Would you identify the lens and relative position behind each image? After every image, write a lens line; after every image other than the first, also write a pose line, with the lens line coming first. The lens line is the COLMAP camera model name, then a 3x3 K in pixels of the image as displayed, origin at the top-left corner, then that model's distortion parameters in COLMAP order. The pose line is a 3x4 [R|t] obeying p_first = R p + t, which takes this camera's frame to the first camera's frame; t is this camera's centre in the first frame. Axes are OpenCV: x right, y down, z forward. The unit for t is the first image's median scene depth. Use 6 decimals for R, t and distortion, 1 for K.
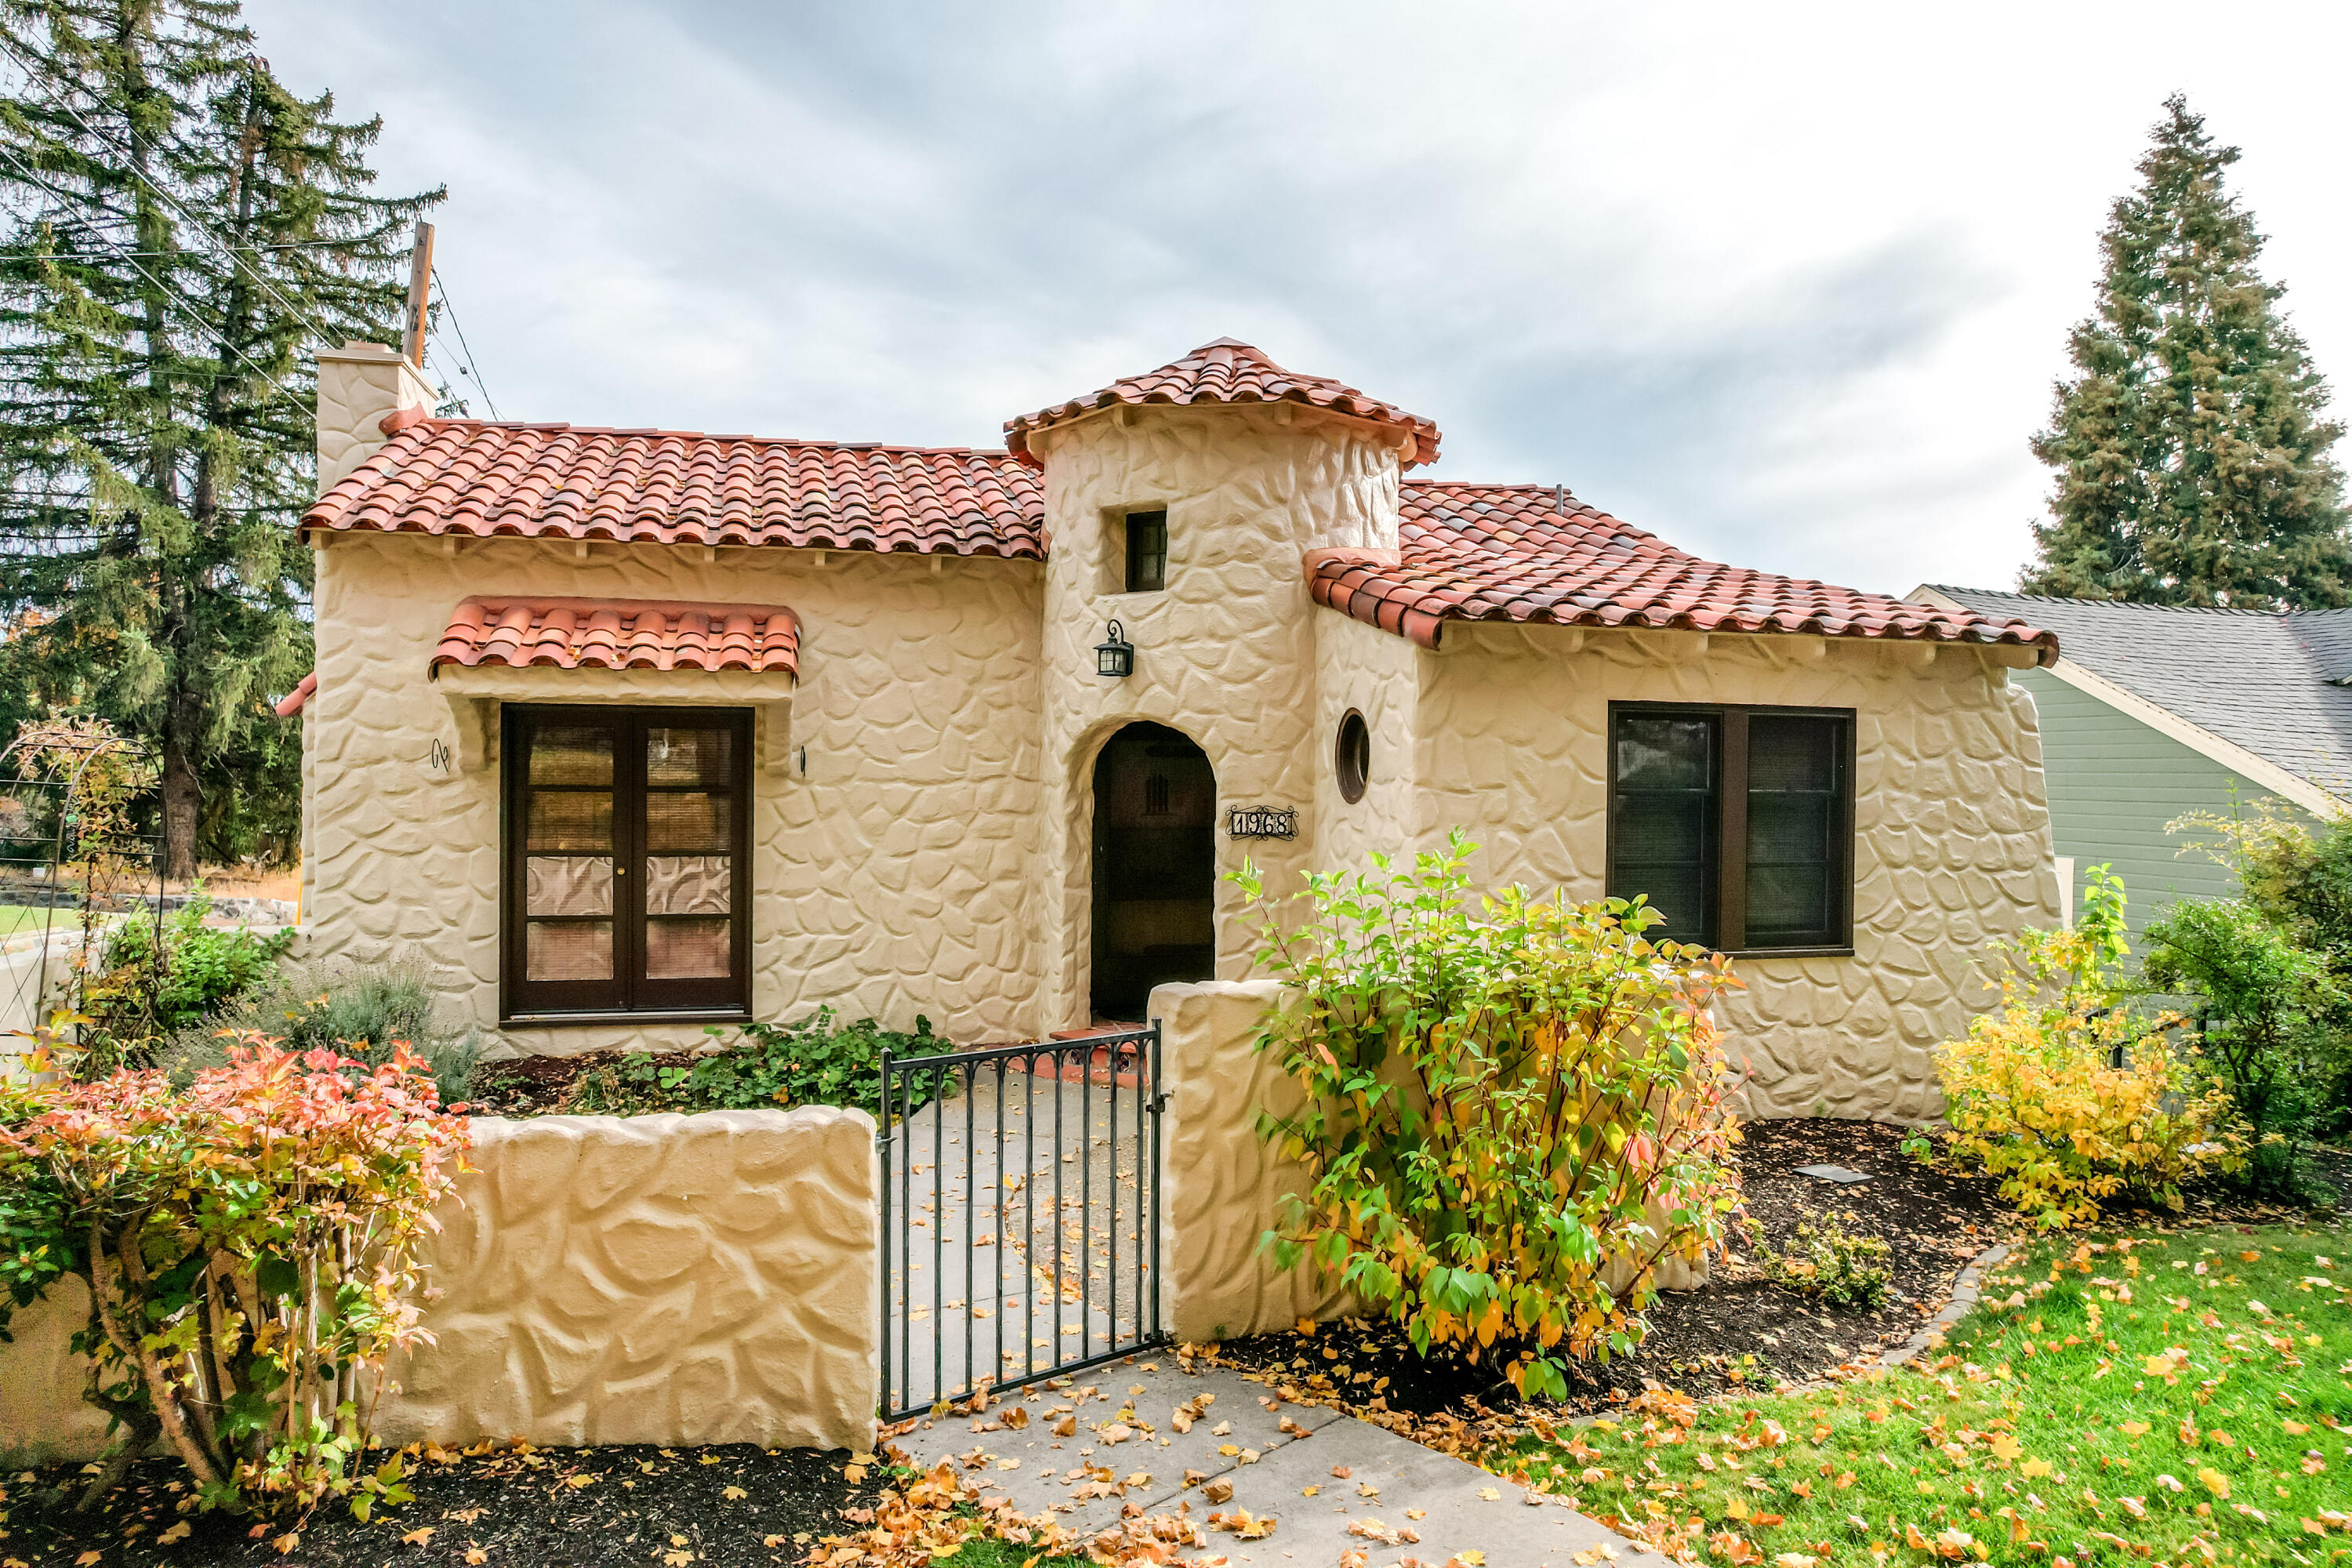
lens RADIAL K [[1507.0, 0, 1176.0], [0, 1507.0, 784.0], [0, 0, 1]] dist [-0.082522, 0.079075]
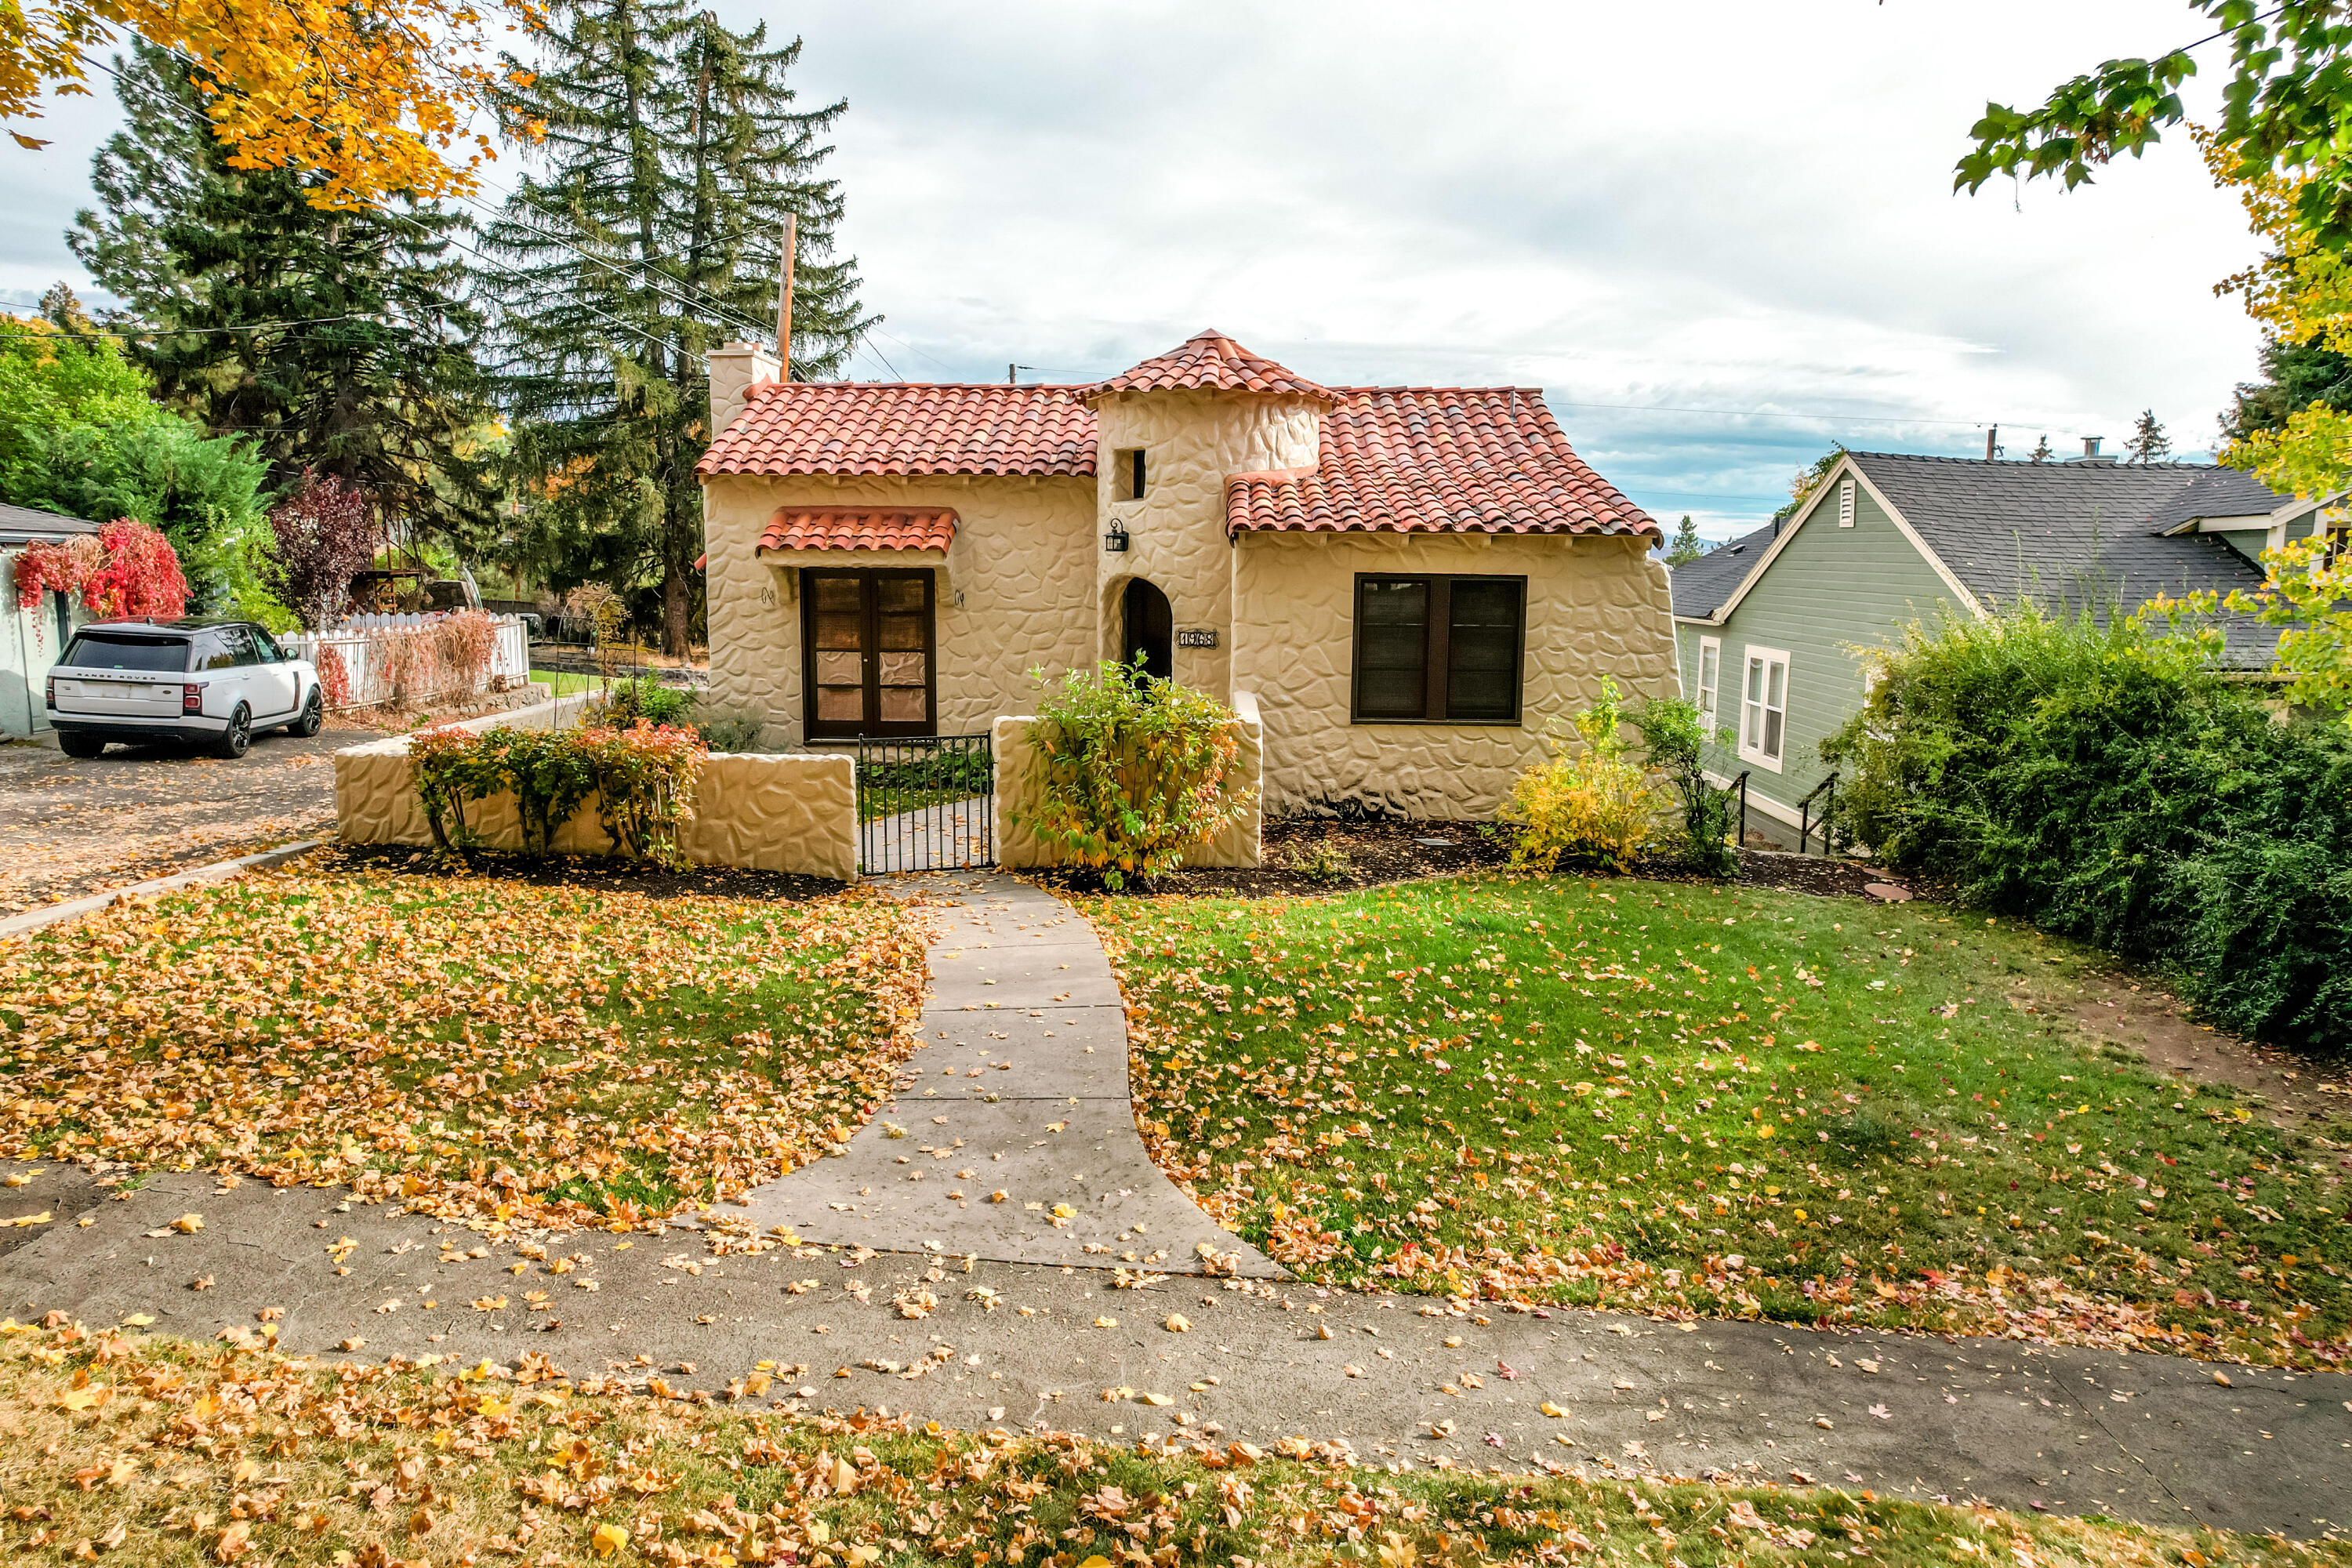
lens RADIAL K [[1507.0, 0, 1176.0], [0, 1507.0, 784.0], [0, 0, 1]] dist [-0.082522, 0.079075]
pose [[0.959267, 0.042074, -0.279350, 0.487982], [-0.002135, 0.989898, 0.141763, -0.049573], [0.282493, -0.135392, 0.949667, -0.613142]]
